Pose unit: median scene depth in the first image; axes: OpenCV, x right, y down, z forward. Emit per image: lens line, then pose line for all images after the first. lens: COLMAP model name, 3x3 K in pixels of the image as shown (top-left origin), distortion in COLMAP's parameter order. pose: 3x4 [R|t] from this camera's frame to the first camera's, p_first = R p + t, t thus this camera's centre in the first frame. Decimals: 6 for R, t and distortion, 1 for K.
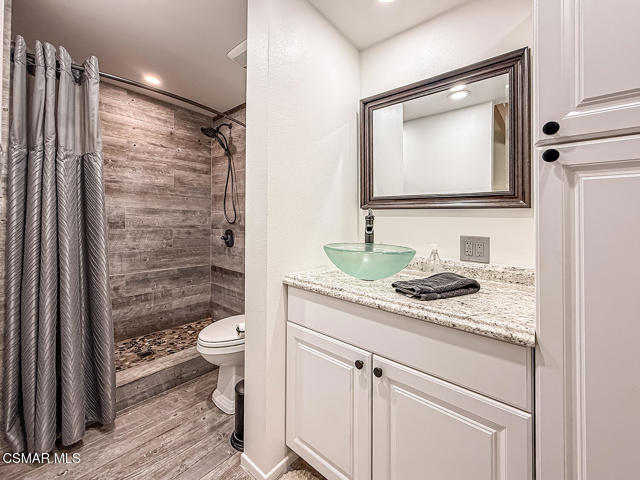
lens RADIAL K [[256.3, 0, 318.5], [0, 256.3, 234.5], [0, 0, 1]] dist [0.001422, -0.000060]
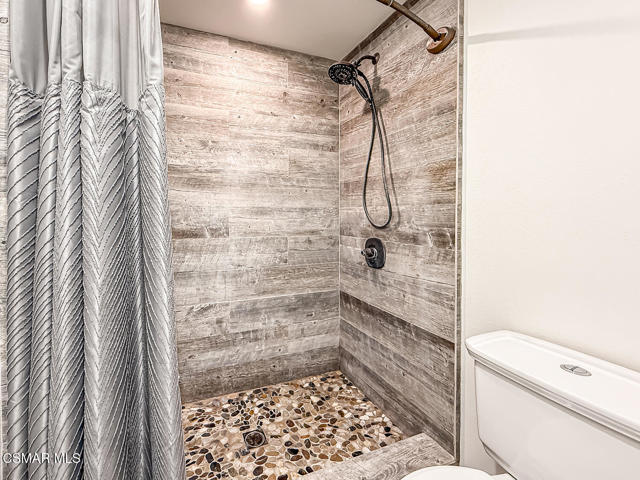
lens RADIAL K [[256.3, 0, 318.5], [0, 256.3, 234.5], [0, 0, 1]] dist [0.001422, -0.000060]
pose [[0.932992, 0.000787, -0.359896, -0.258231], [0.006843, 0.999778, 0.019926, -0.040670], [0.359832, -0.021053, 0.932780, 0.412305]]
